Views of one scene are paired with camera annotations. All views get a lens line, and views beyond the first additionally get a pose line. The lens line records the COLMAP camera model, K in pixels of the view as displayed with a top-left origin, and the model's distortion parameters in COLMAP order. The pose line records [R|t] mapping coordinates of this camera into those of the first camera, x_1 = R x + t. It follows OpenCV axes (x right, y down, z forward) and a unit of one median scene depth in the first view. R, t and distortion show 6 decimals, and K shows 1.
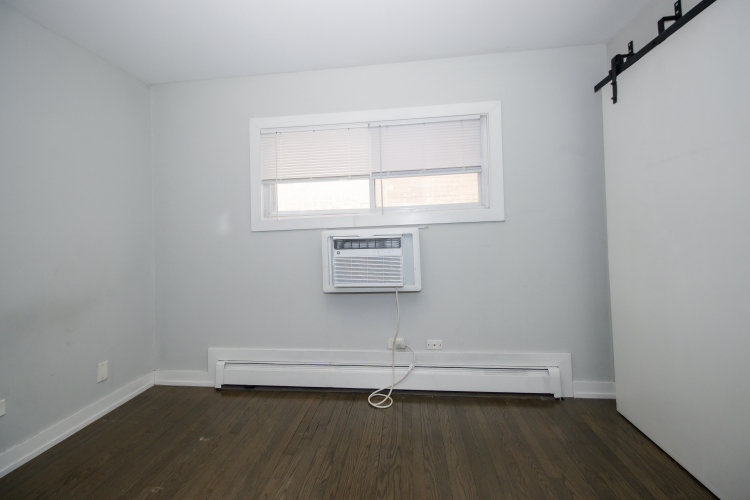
lens RADIAL K [[350.5, 0, 362.2], [0, 350.5, 224.9], [0, 0, 1]] dist [-0.000131, -0.000184]
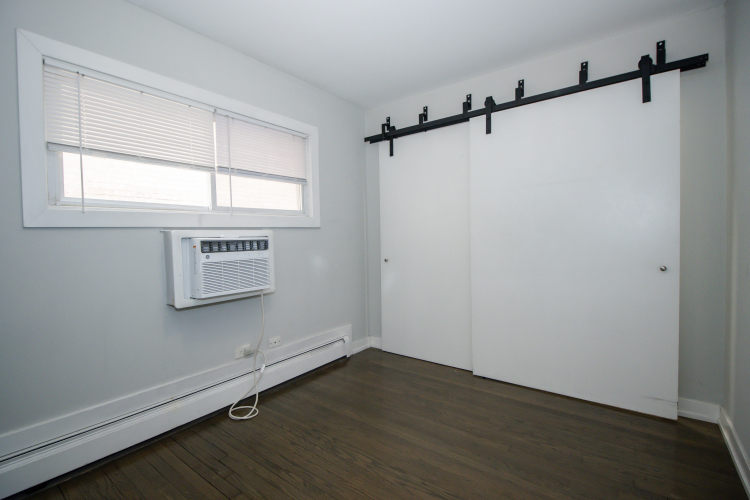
lens RADIAL K [[349.7, 0, 356.9], [0, 349.7, 248.0], [0, 0, 1]] dist [0.014122, -0.014441]
pose [[0.516491, -0.005888, 0.856272, -0.575402], [-0.020277, 0.999612, 0.019104, 0.034045], [-0.856052, -0.027230, 0.516172, 0.255618]]
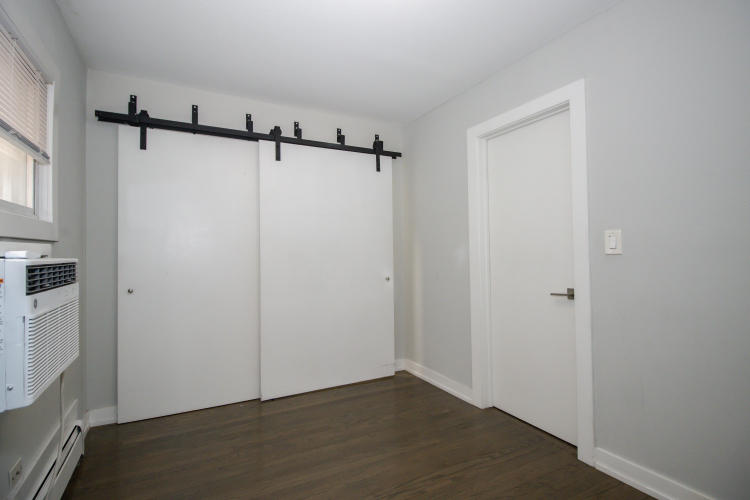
lens RADIAL K [[356.6, 0, 356.1], [0, 356.6, 246.9], [0, 0, 1]] dist [-0.000707, -0.000321]
pose [[-0.562709, 0.051813, 0.825030, -0.522860], [0.003312, 0.998167, -0.060427, 0.044368], [-0.826649, -0.031270, -0.561849, 0.901744]]
